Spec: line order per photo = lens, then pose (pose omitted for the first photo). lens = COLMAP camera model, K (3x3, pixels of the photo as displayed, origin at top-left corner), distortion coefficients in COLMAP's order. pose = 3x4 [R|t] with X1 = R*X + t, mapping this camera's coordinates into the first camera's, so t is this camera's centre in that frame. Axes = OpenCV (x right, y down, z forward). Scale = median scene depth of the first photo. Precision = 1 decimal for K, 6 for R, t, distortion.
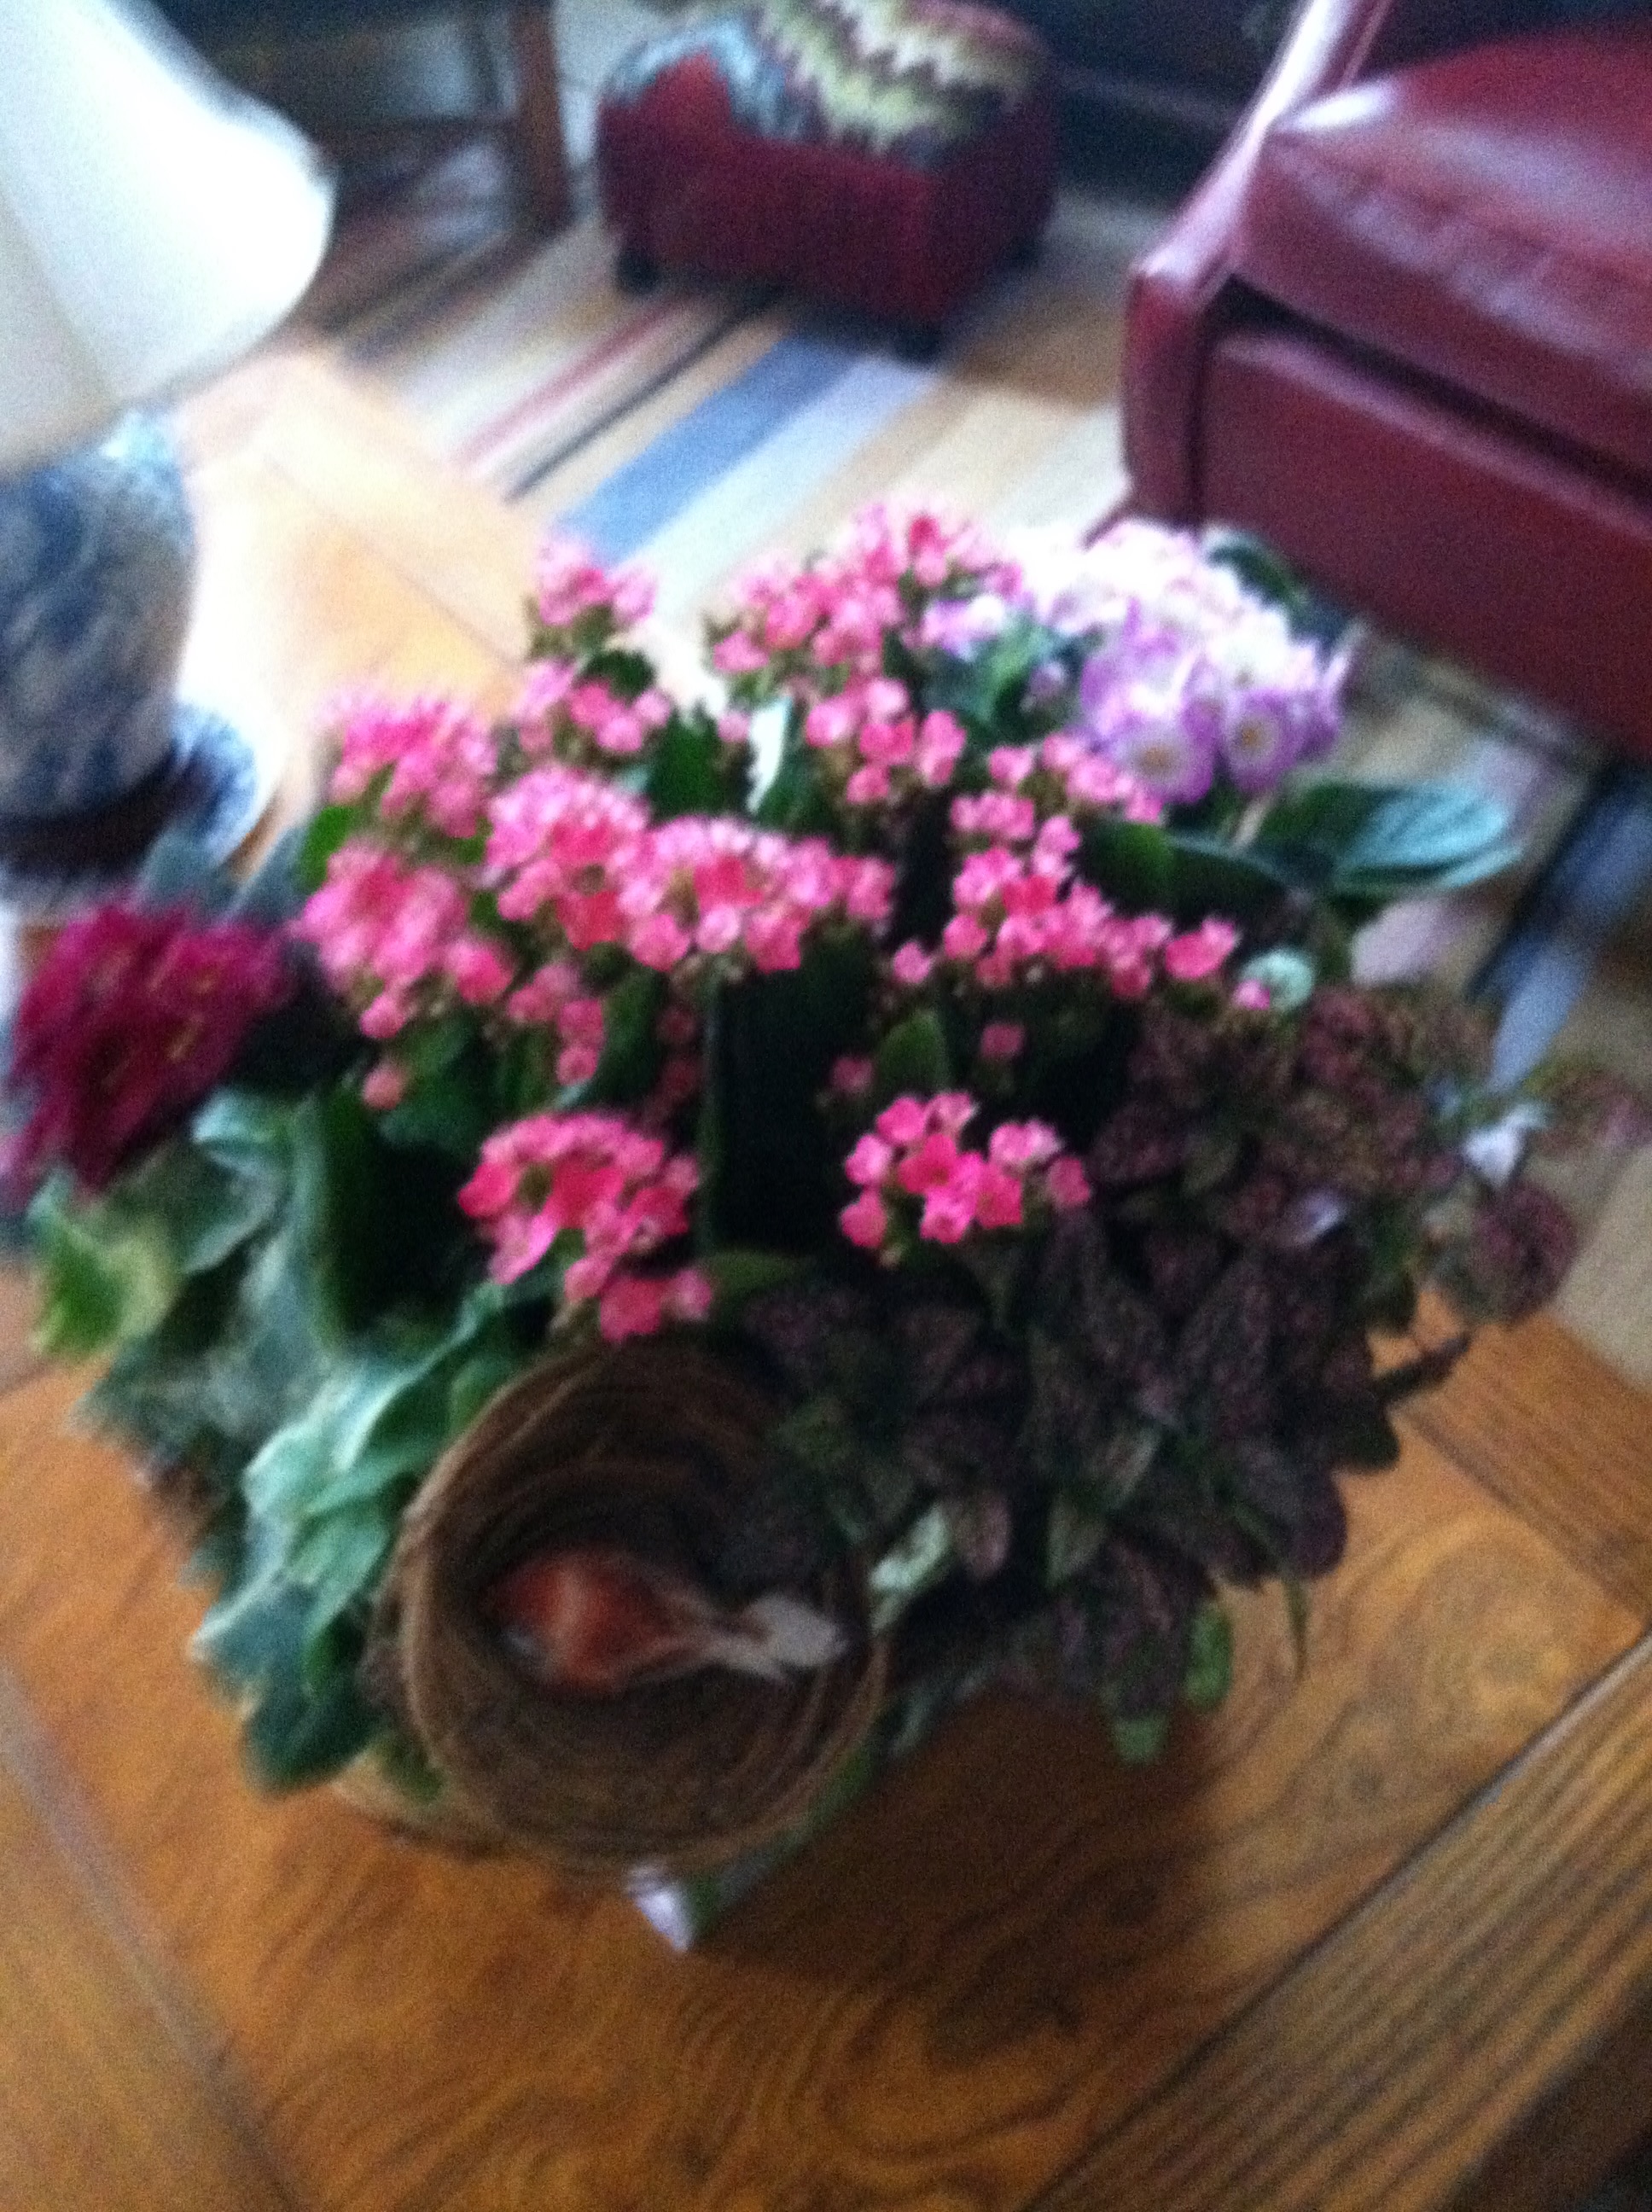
lens RADIAL K [[2129.5, 0, 814.4], [0, 2129.5, 1100.5], [0, 0, 1]] dist [0.074277, -0.280220]
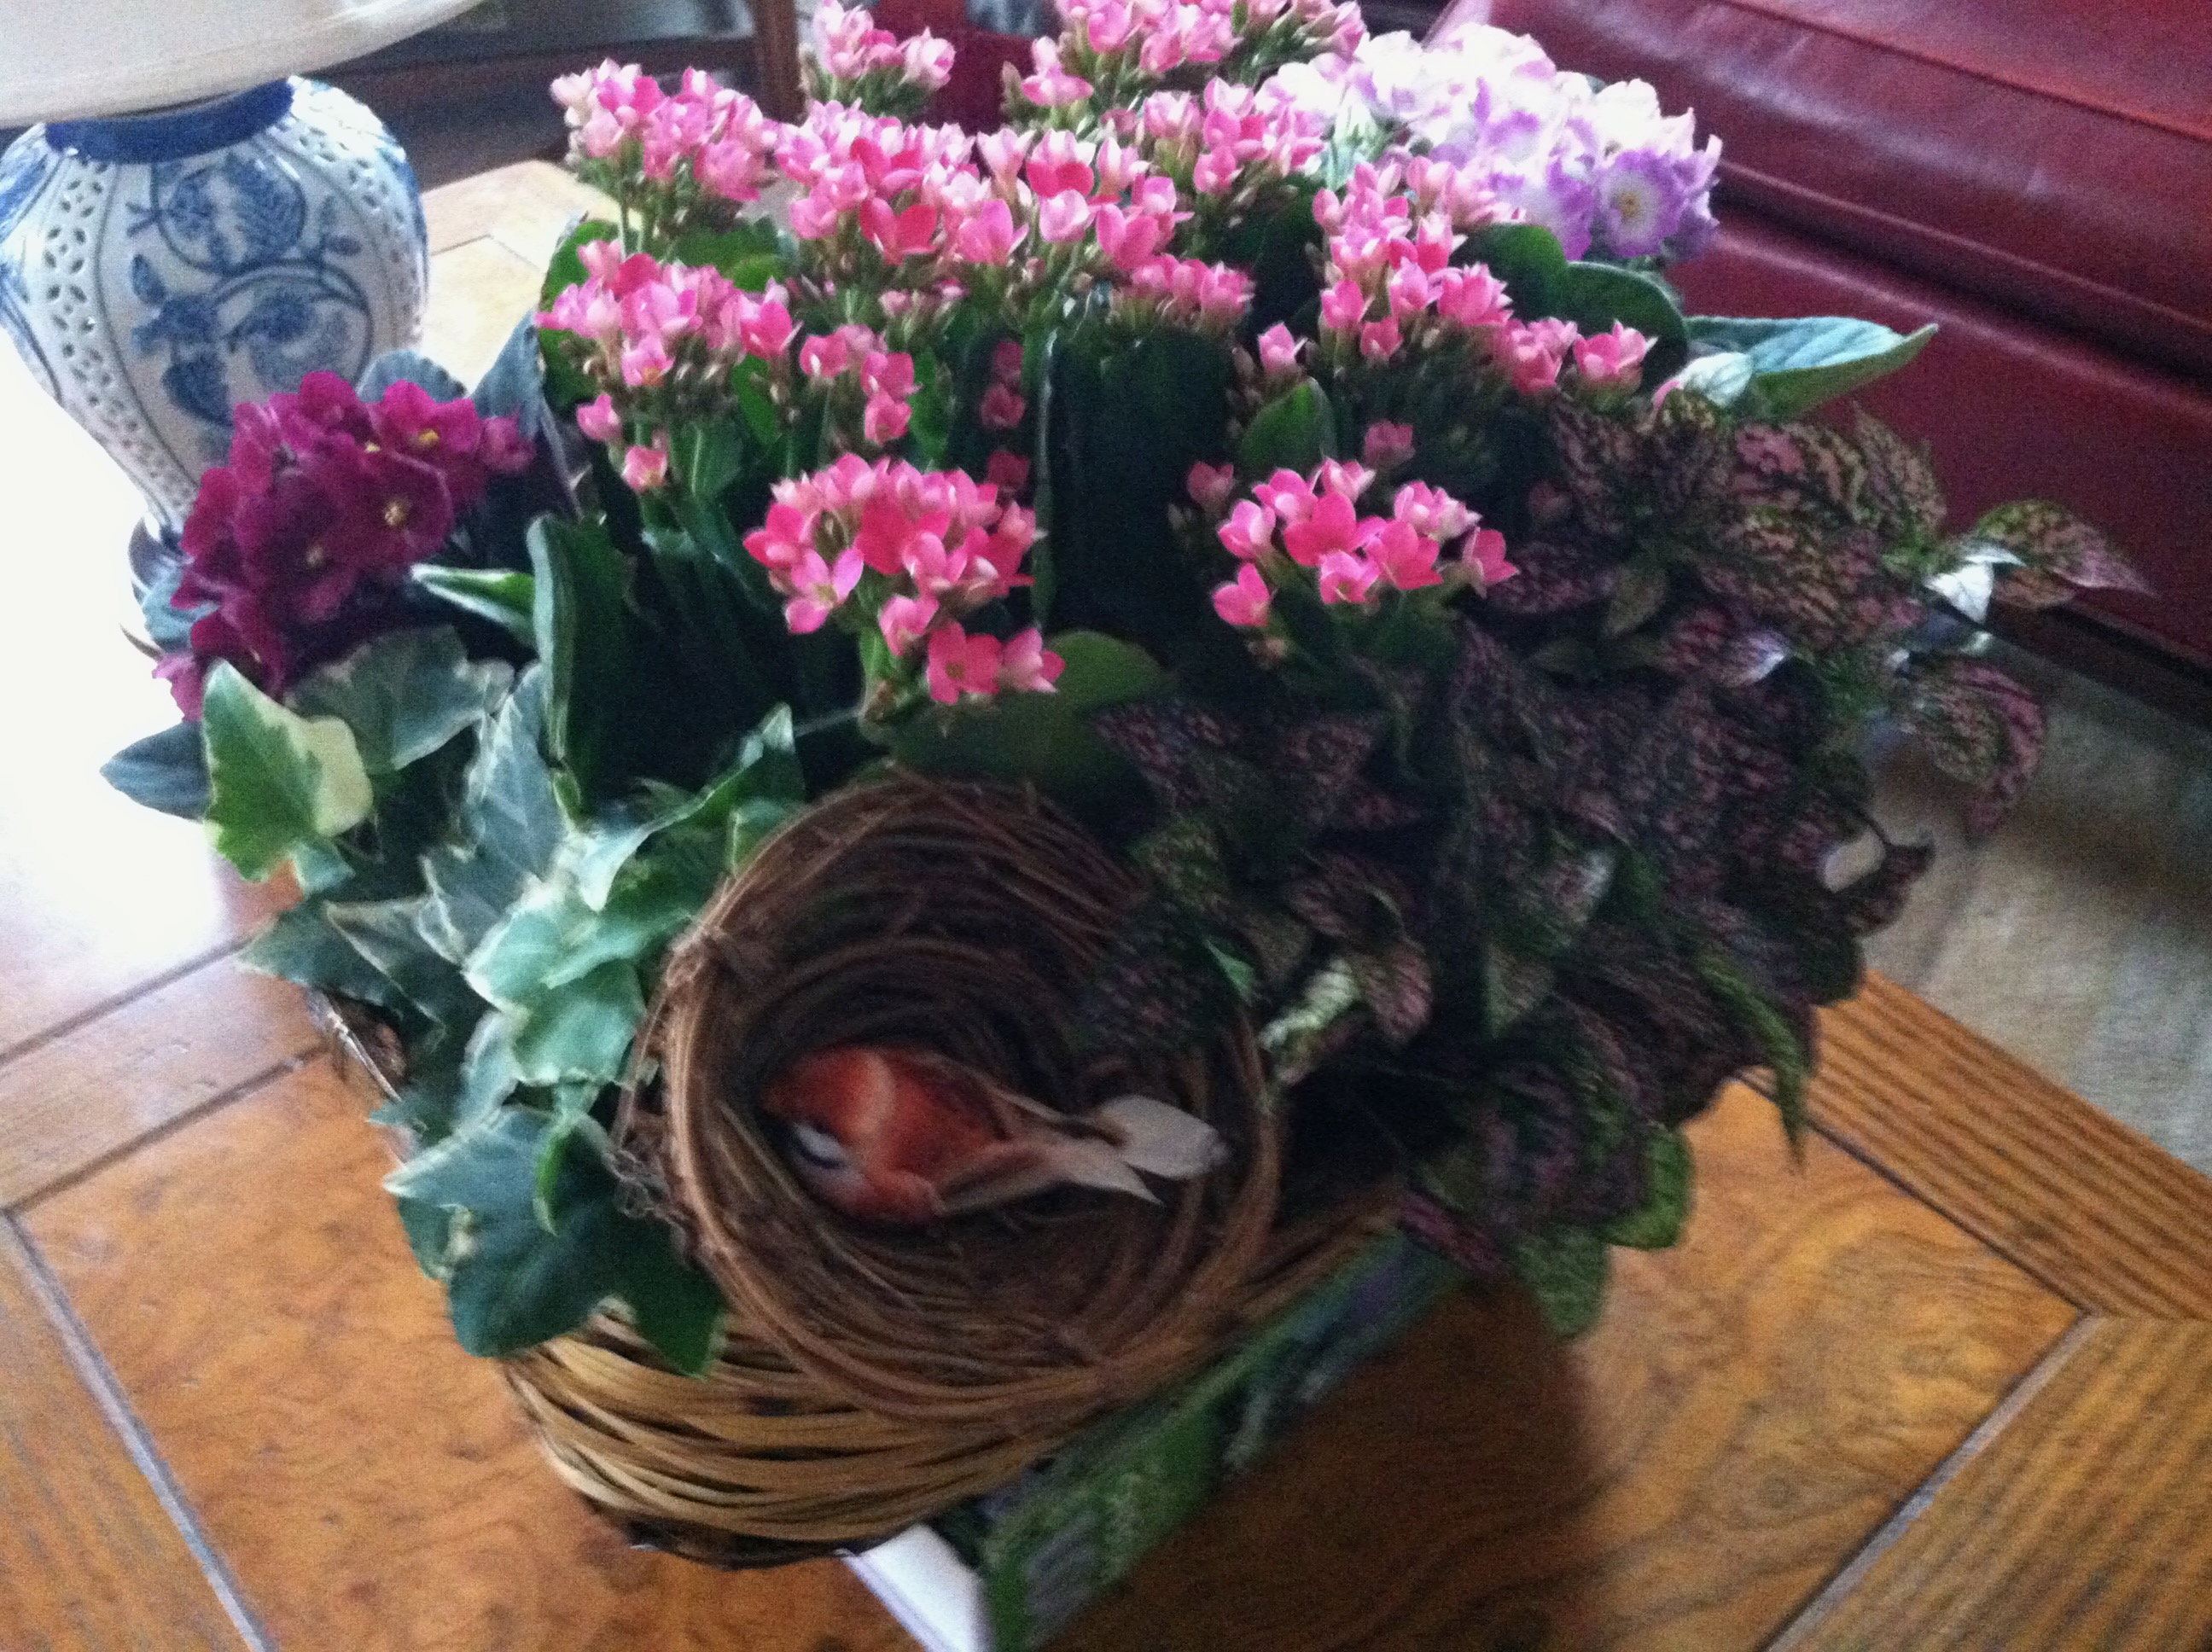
lens RADIAL K [[2129.5, 0, 1111.1], [0, 2129.5, 850.1], [0, 0, 1]] dist [0.074277, -0.280220]
pose [[0.999068, -0.010988, 0.041743, -0.057831], [0.015794, 0.993052, -0.116615, 0.231063], [-0.040172, 0.117166, 0.992300, 0.196275]]
